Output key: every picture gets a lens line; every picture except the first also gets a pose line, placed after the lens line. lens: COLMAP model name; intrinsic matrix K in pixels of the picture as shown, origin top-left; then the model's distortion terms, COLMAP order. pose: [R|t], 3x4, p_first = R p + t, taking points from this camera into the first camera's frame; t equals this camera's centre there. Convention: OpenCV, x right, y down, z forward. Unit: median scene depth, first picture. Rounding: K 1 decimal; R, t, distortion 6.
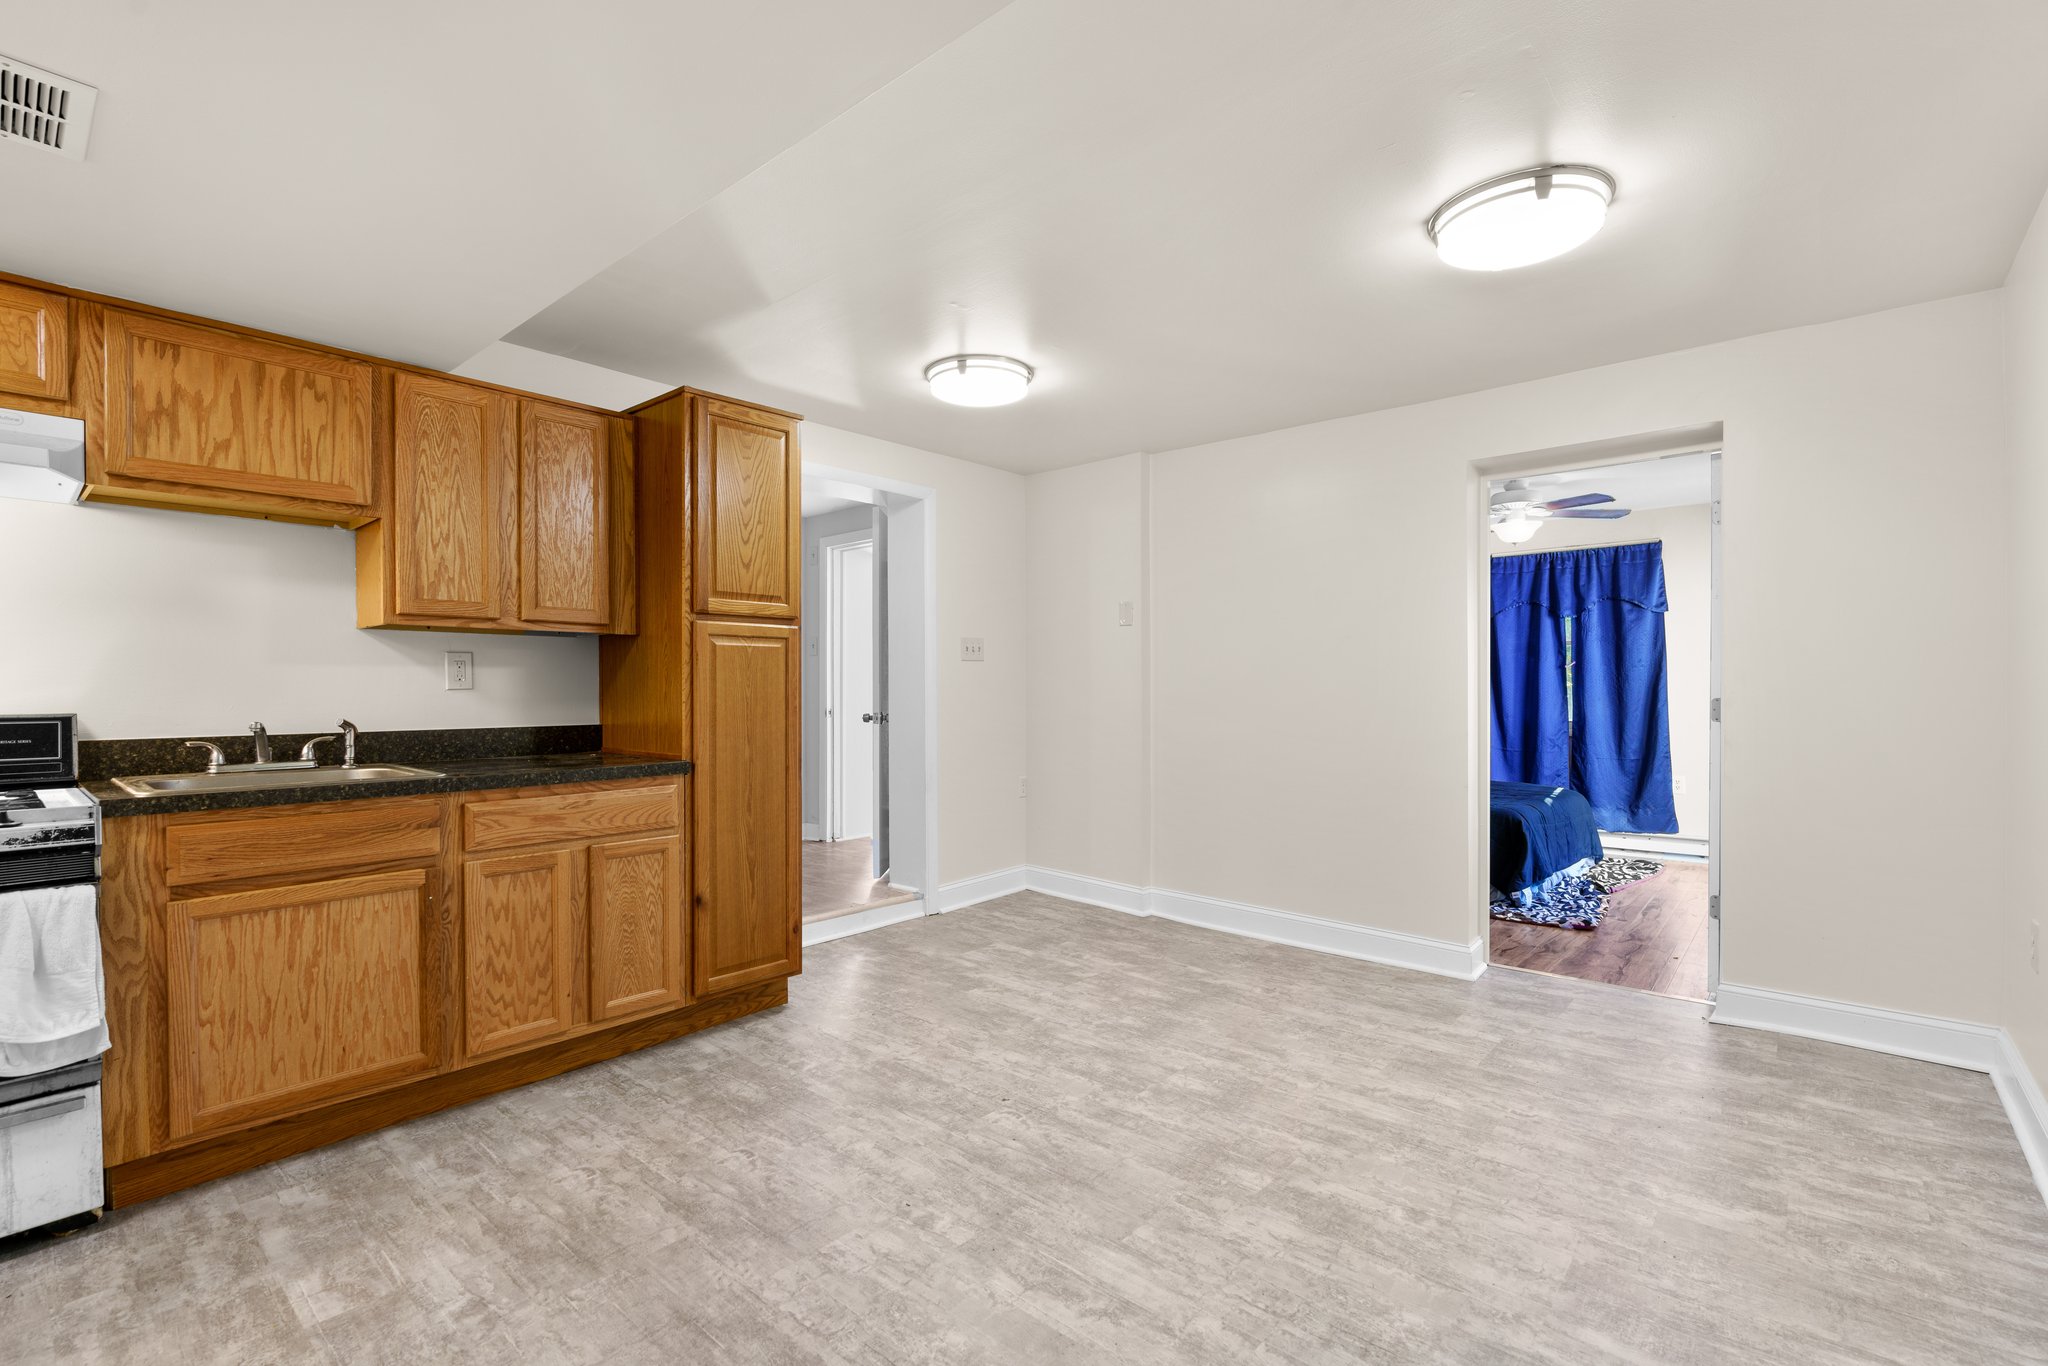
lens RADIAL K [[926.2, 0, 1024.6], [0, 926.2, 690.2], [0, 0, 1]] dist [-0.012894, 0.008458]
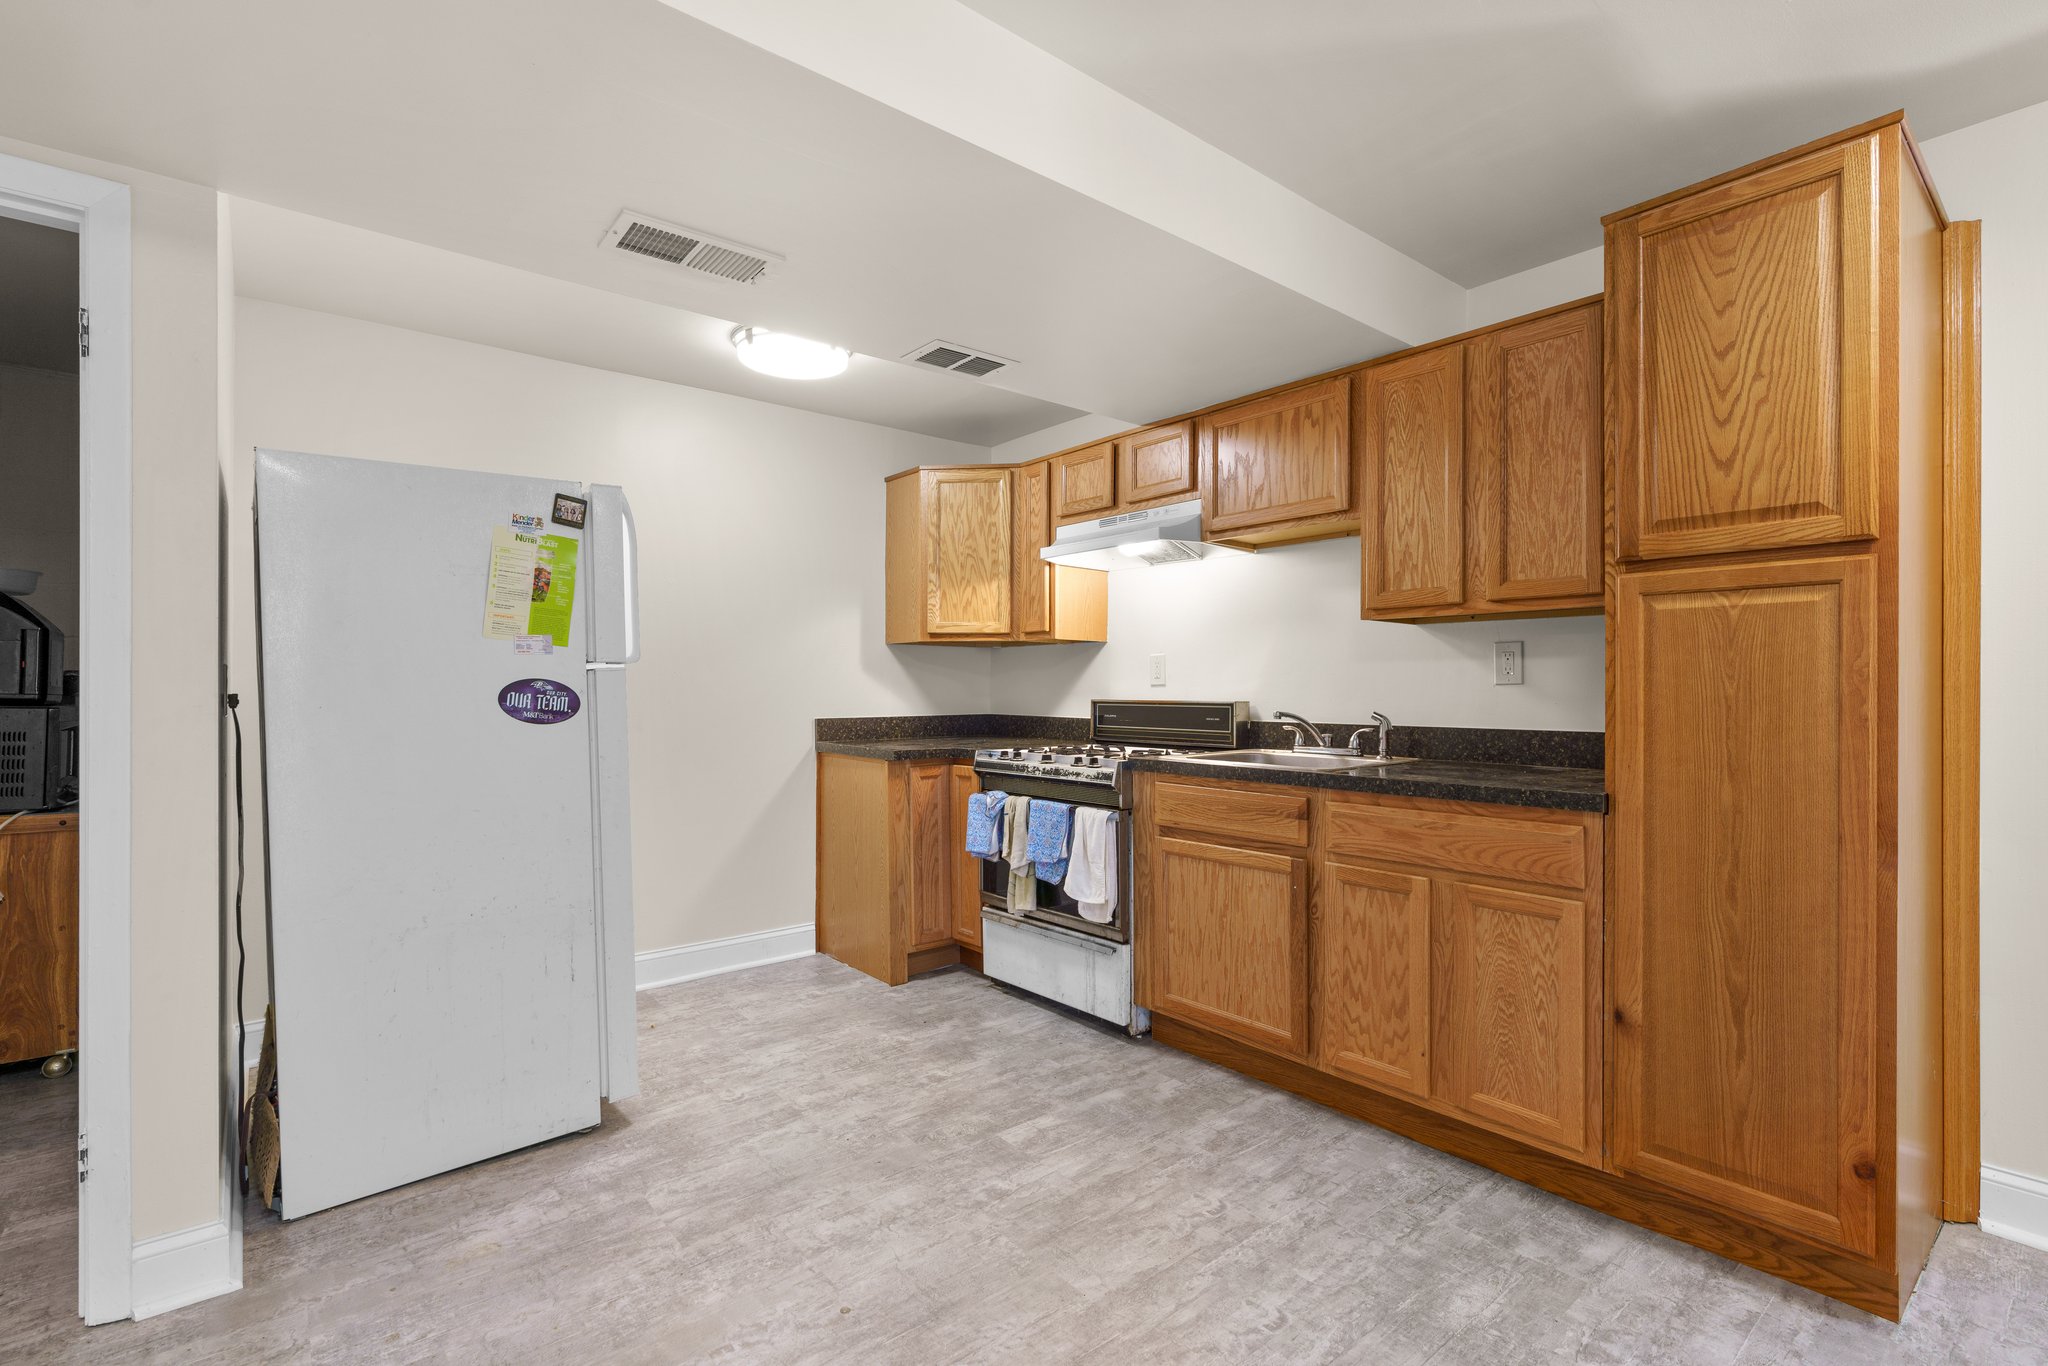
lens RADIAL K [[926.2, 0, 1024.6], [0, 926.2, 690.2], [0, 0, 1]] dist [-0.012894, 0.008458]
pose [[-0.156712, 0.002922, -0.987640, 0.382171], [-0.003167, 0.999989, 0.003461, 0.003479], [0.987639, 0.003670, -0.156701, 0.792439]]
